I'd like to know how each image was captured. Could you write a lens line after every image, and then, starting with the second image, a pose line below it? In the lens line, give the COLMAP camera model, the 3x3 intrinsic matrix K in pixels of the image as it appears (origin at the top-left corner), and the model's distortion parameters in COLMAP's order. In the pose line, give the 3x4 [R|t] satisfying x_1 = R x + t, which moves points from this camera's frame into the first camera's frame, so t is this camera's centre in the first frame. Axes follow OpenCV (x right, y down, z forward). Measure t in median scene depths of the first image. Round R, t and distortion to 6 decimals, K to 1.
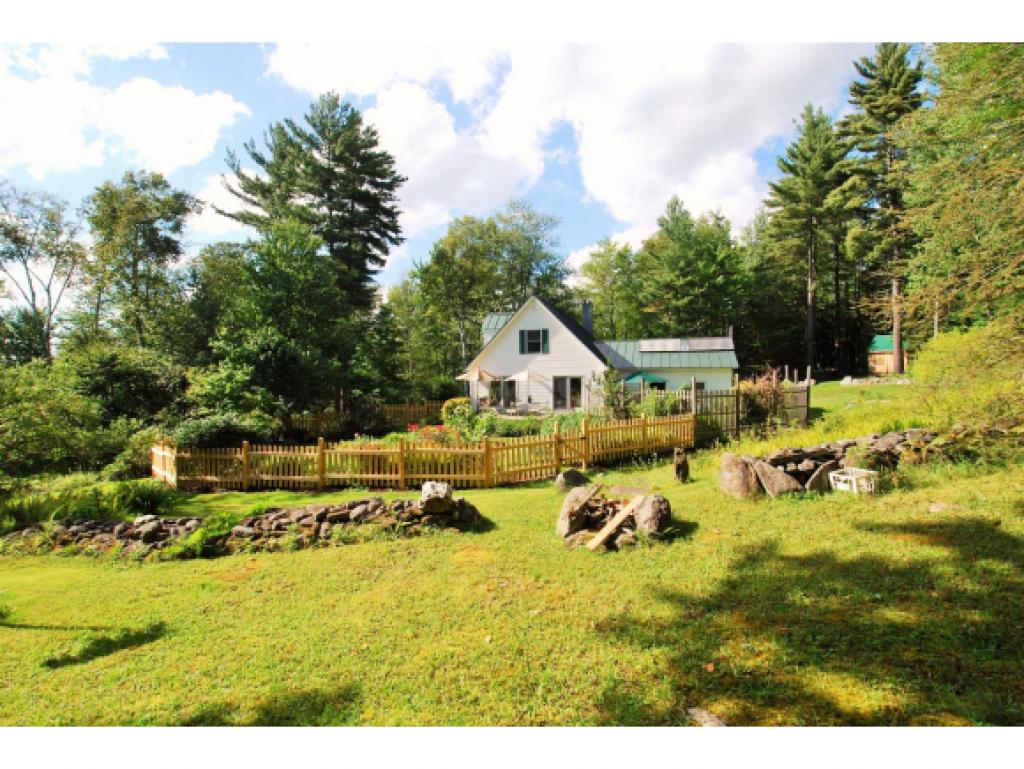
lens RADIAL K [[458.1, 0, 512.0], [0, 458.1, 384.5], [0, 0, 1]] dist [0.002231, -0.000011]
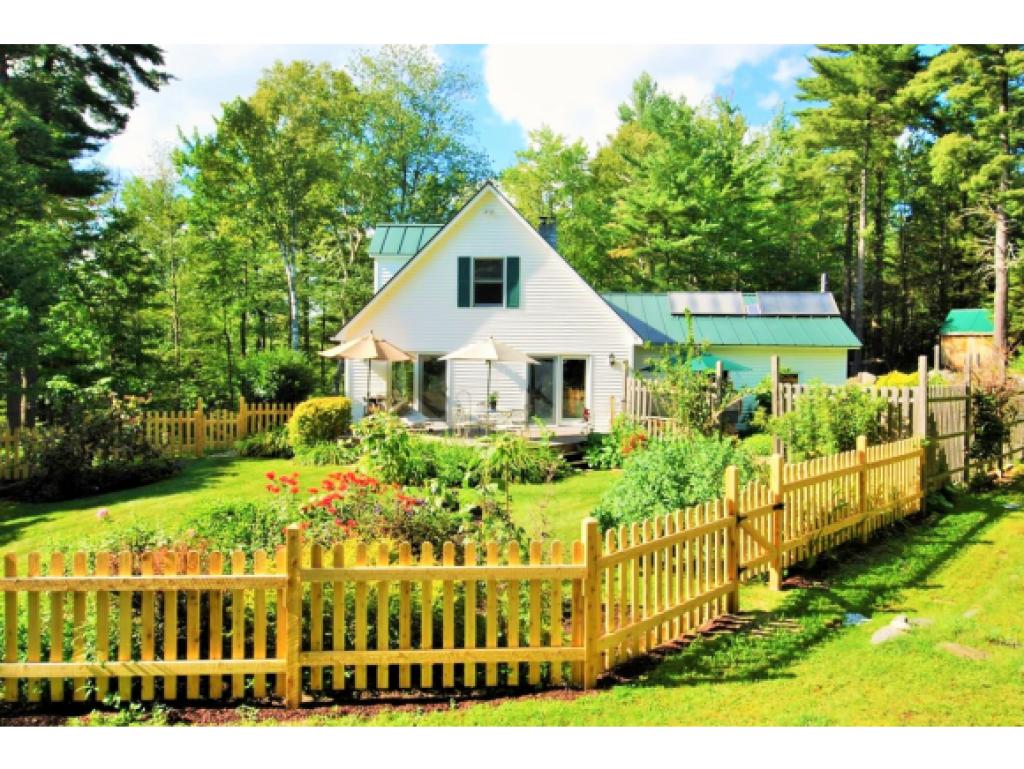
lens RADIAL K [[728.9, 0, 525.6], [0, 728.9, 379.0], [0, 0, 1]] dist [0.066677, -0.086110]
pose [[0.968648, 0.017532, 0.247820, -0.093796], [-0.017583, 0.999843, -0.002008, 0.008153], [-0.247816, -0.002412, 0.968804, 0.221396]]
